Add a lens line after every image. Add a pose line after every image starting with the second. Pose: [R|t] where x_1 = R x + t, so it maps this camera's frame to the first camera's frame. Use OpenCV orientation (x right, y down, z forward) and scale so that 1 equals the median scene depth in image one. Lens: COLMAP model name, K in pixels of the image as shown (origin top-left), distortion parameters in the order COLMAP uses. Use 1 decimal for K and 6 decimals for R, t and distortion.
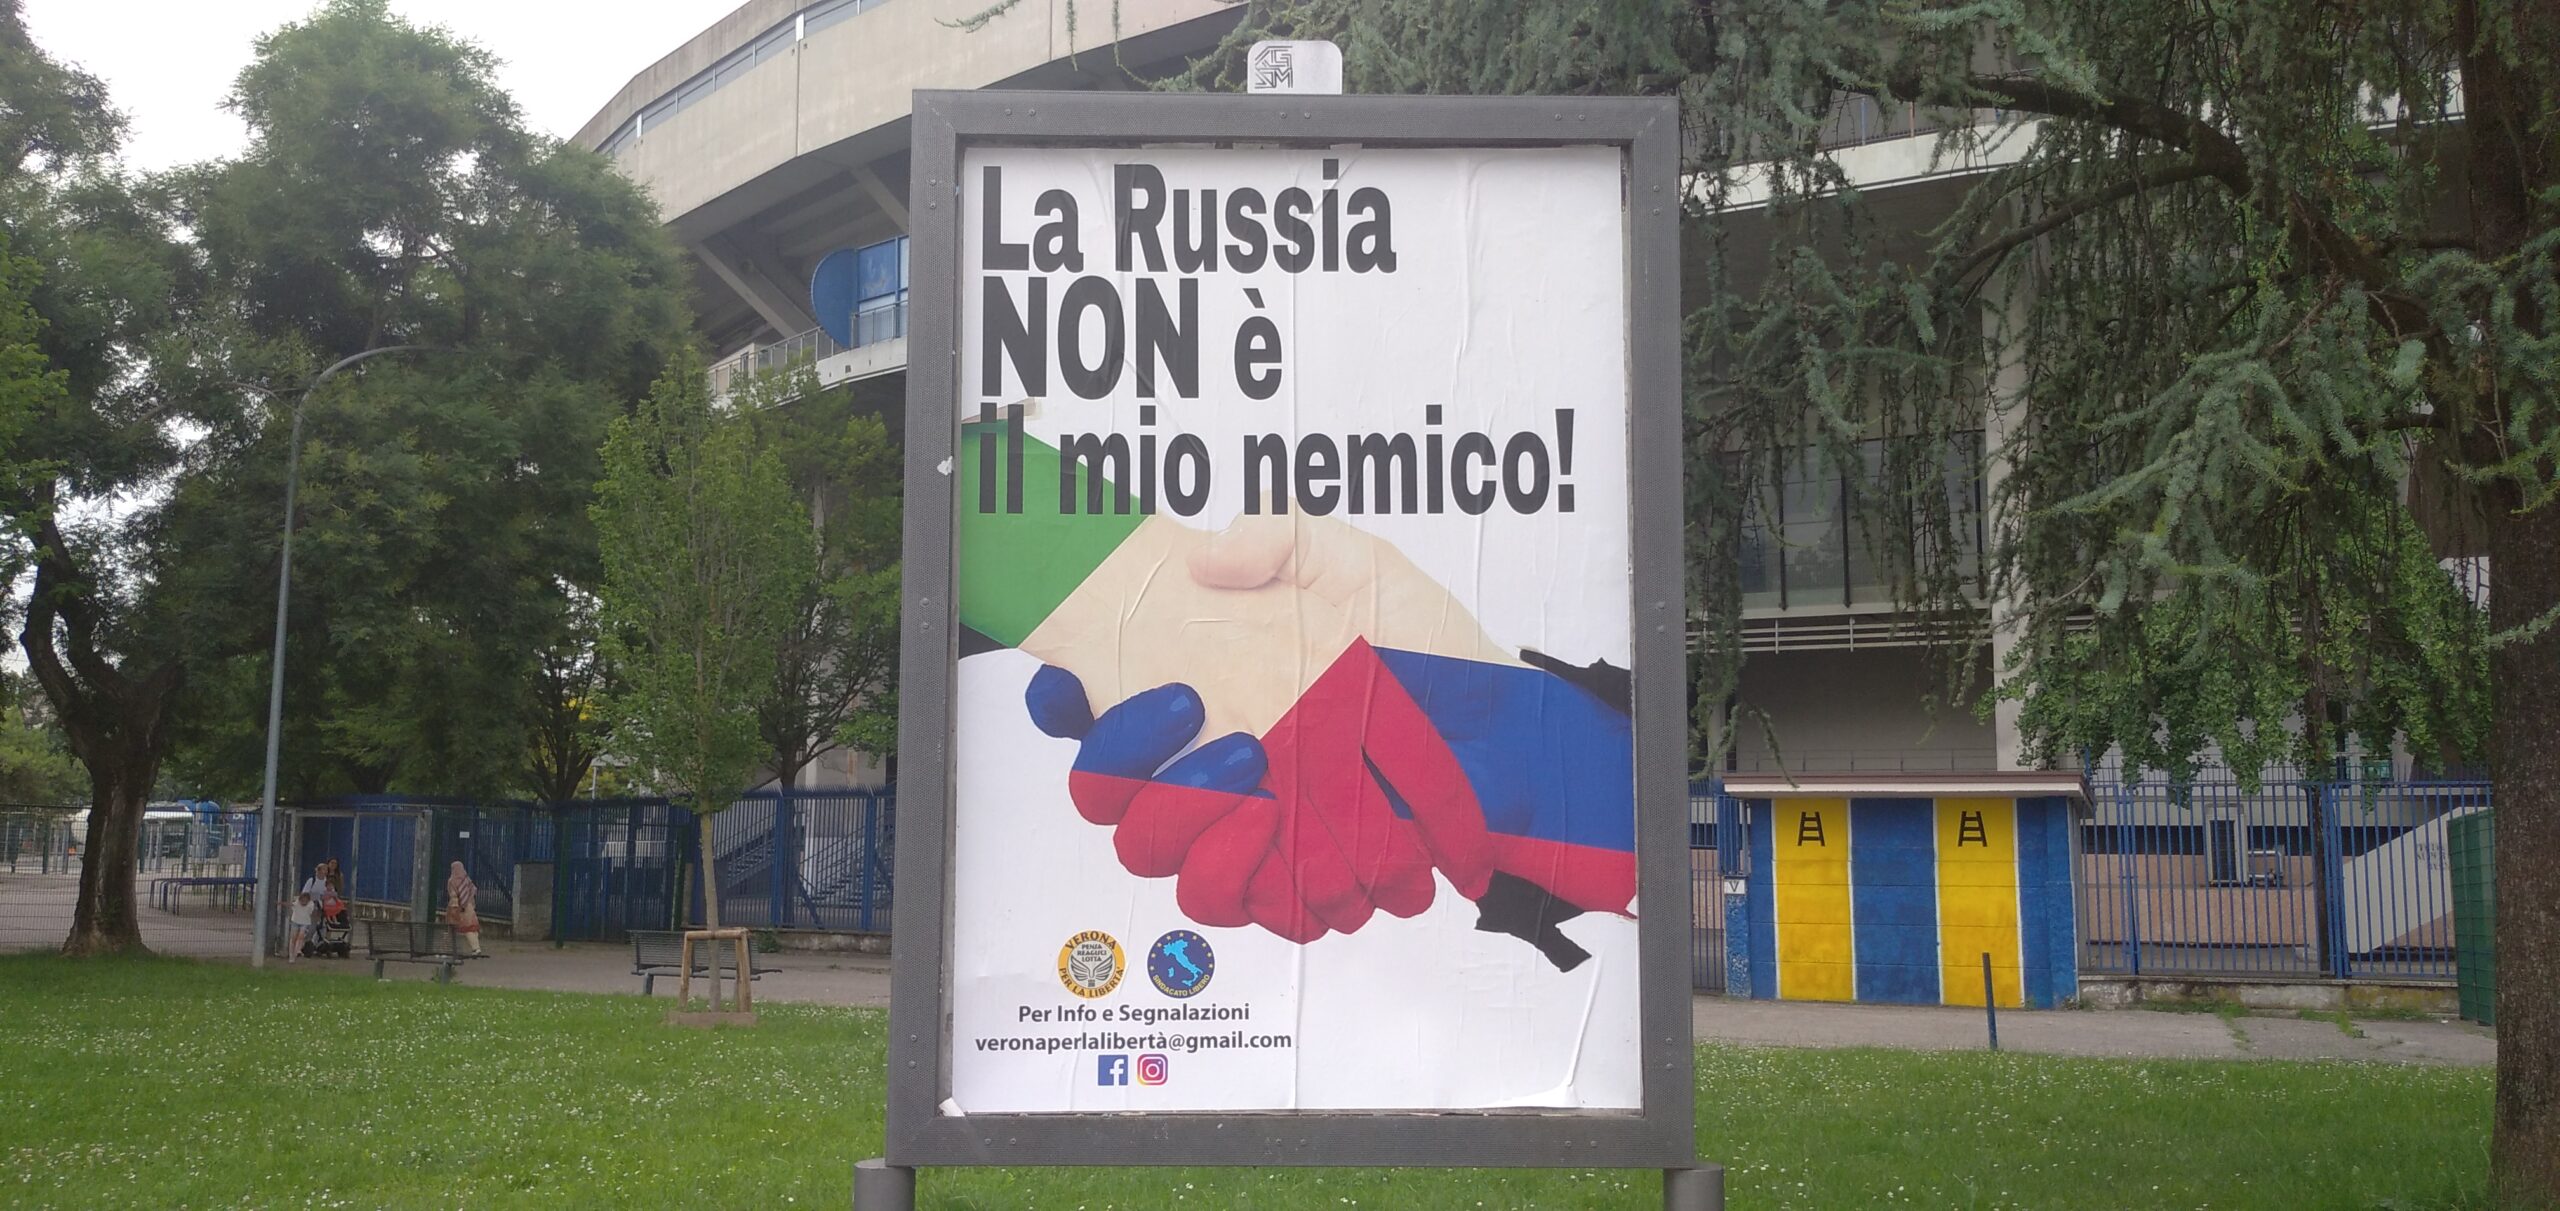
lens RADIAL K [[2075.8, 0, 1273.5], [0, 2075.8, 594.3], [0, 0, 1]] dist [0.060948, -0.056970]
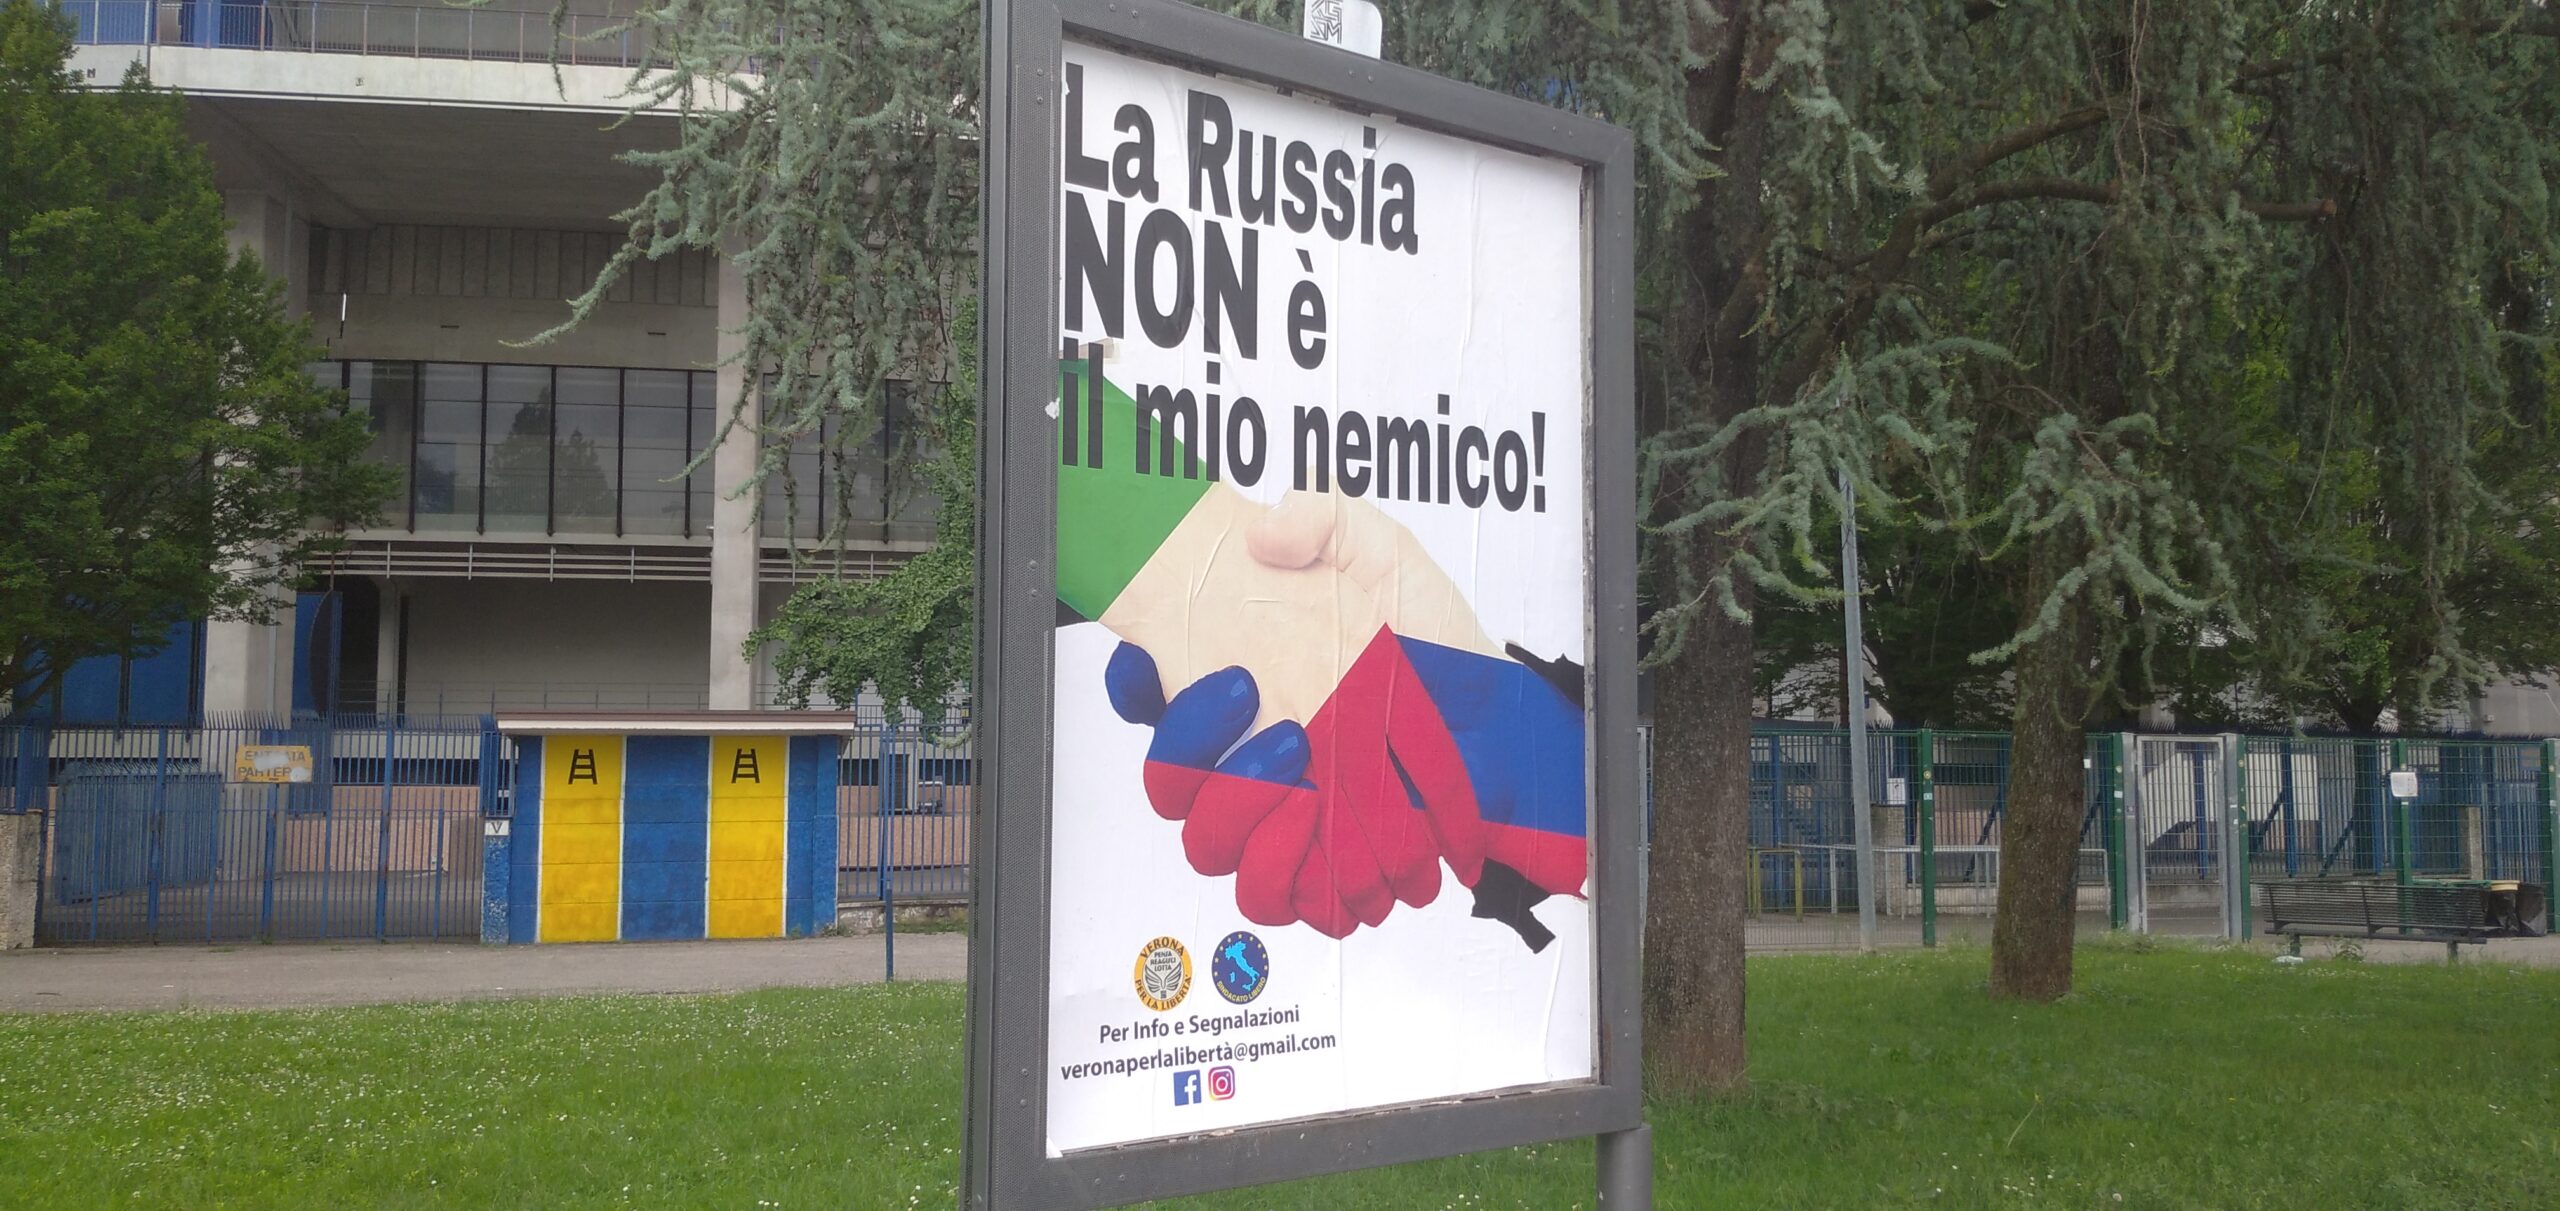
lens RADIAL K [[2075.8, 0, 1279.1], [0, 2075.8, 598.7], [0, 0, 1]] dist [0.060948, -0.056970]
pose [[0.796474, 0.048539, 0.602722, -0.583196], [-0.069855, 0.997485, 0.011980, 0.000298], [-0.600624, -0.051645, 0.797862, 0.246445]]
